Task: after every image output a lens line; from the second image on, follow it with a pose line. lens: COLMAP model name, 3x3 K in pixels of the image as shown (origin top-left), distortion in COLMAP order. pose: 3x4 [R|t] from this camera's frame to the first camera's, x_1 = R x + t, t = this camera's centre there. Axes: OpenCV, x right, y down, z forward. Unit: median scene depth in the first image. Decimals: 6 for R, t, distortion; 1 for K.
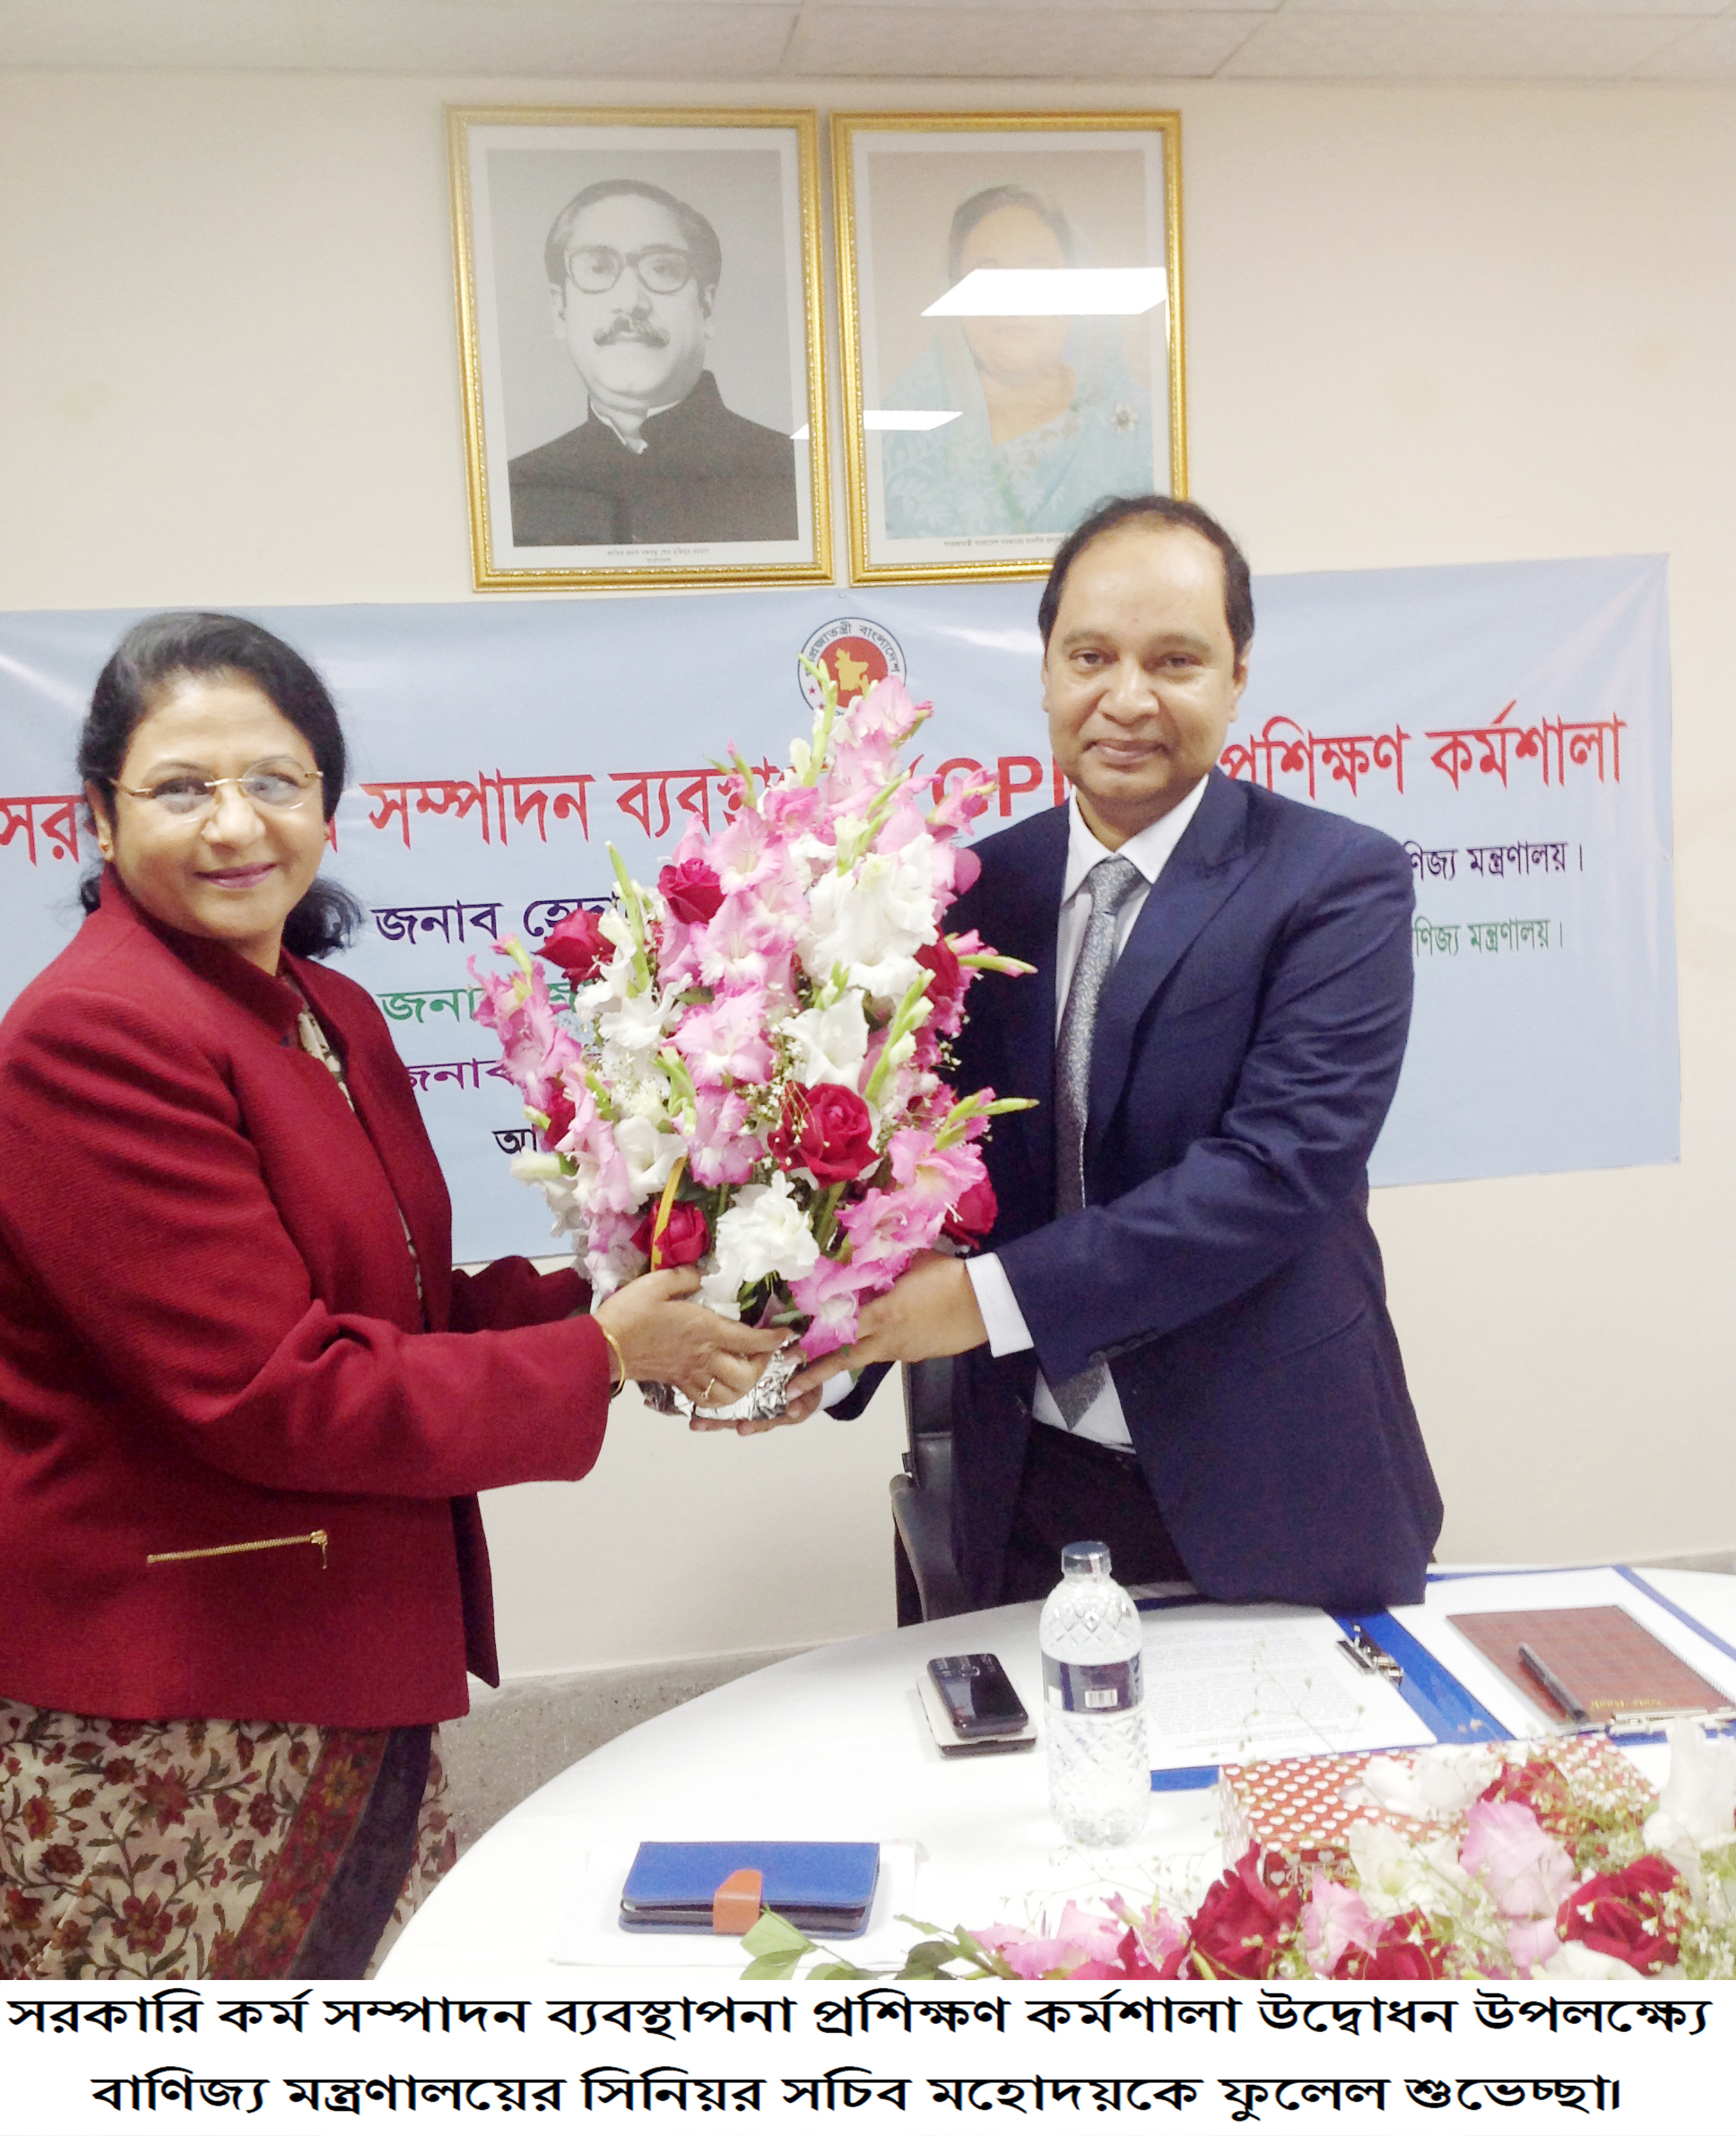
lens RADIAL K [[2239.0, 0, 872.5], [0, 2239.0, 968.4], [0, 0, 1]] dist [0.216424, -0.491965]
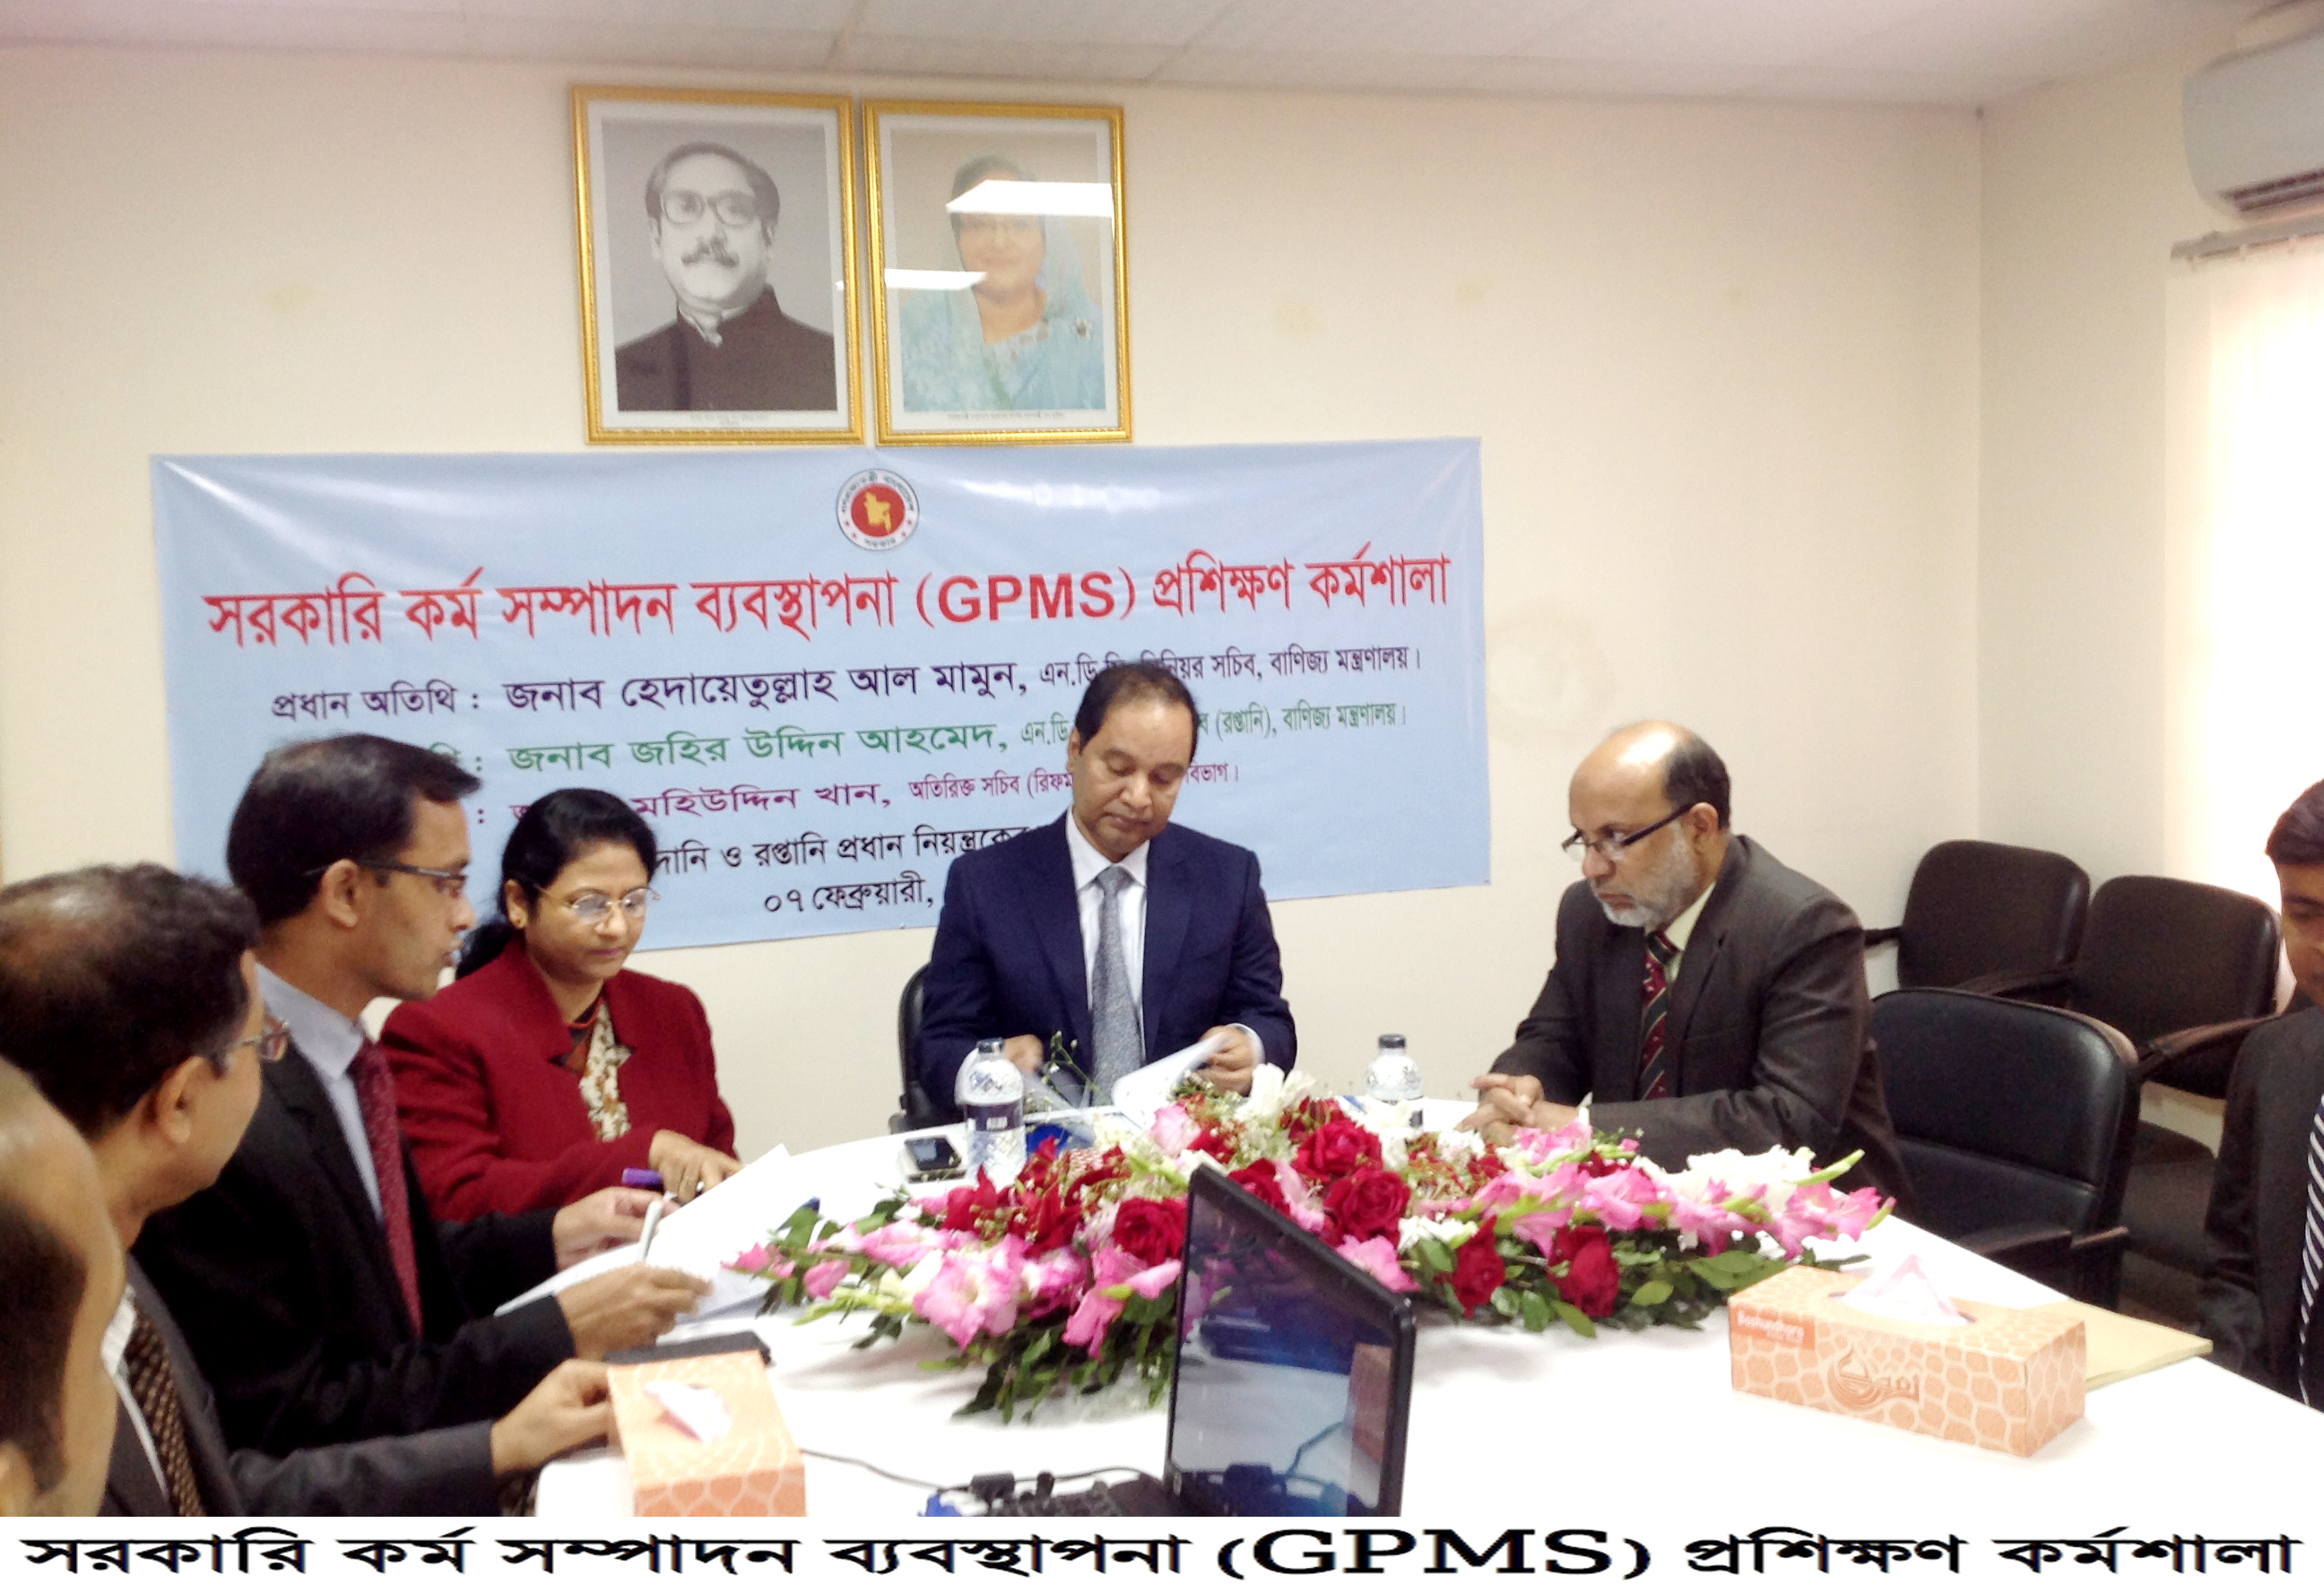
lens RADIAL K [[2171.8, 0, 1155.8], [0, 2171.8, 723.5], [0, 0, 1]] dist [0.193858, -0.436565]
pose [[0.994836, 0.009127, 0.101081, 0.025575], [-0.006754, 0.999694, -0.023788, 0.023944], [-0.101267, 0.022982, 0.994594, -0.301348]]
